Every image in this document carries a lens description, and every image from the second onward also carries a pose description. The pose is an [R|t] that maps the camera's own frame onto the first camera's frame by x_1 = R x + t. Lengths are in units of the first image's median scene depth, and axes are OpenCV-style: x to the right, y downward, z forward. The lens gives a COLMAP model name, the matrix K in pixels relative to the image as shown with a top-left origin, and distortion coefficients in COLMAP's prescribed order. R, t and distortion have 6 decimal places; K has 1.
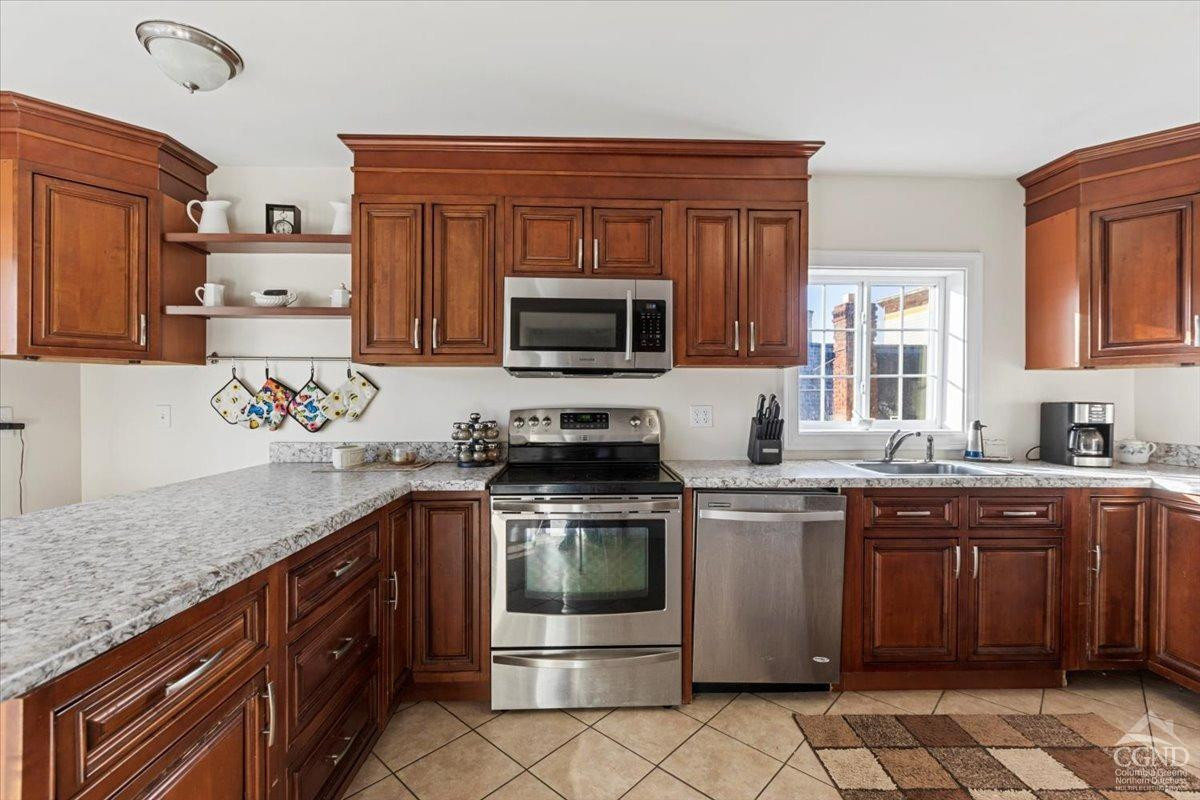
lens RADIAL K [[533.2, 0, 600.0], [0, 533.2, 400.0], [0, 0, 1]] dist [-0.000382, 0.000473]
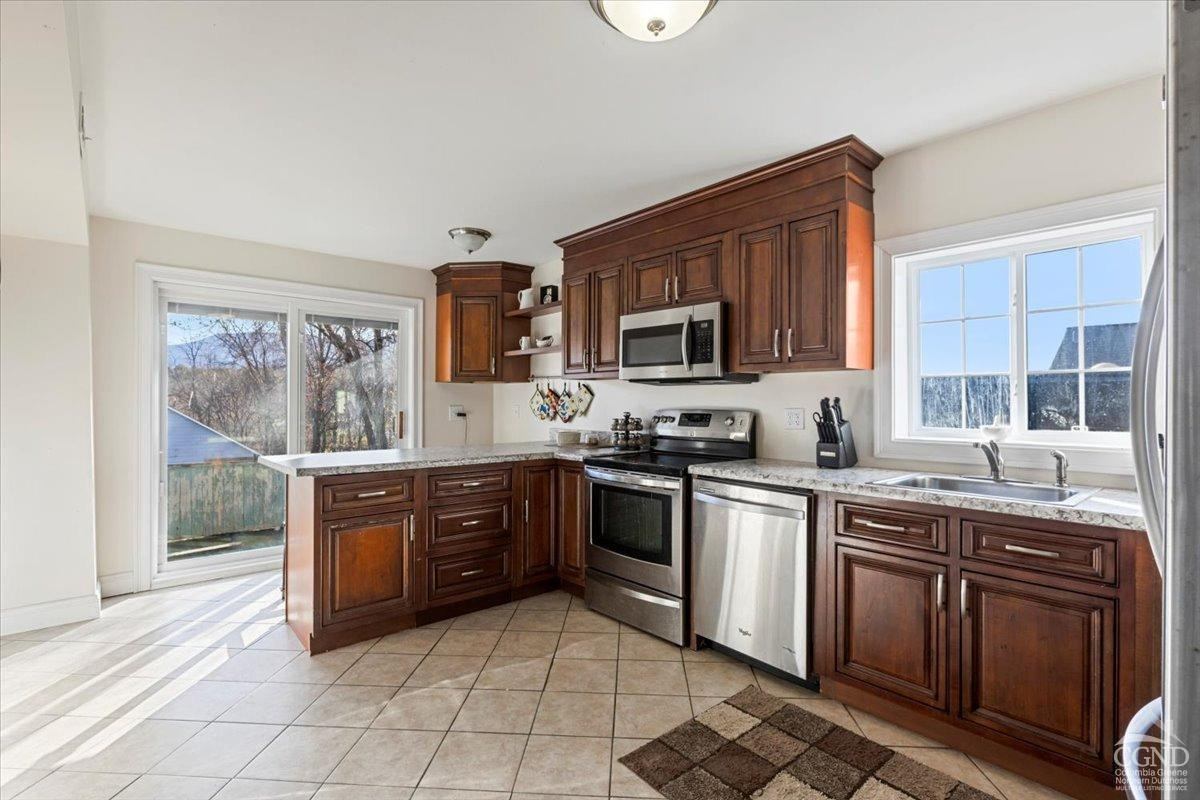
lens RADIAL K [[567.7, 0, 600.0], [0, 567.7, 400.0], [0, 0, 1]] dist [-0.000744, 0.000322]
pose [[0.633375, -0.002038, -0.773843, 0.912004], [-0.006337, 0.999949, -0.007820, 0.005500], [0.773819, 0.009857, 0.633330, 0.000628]]
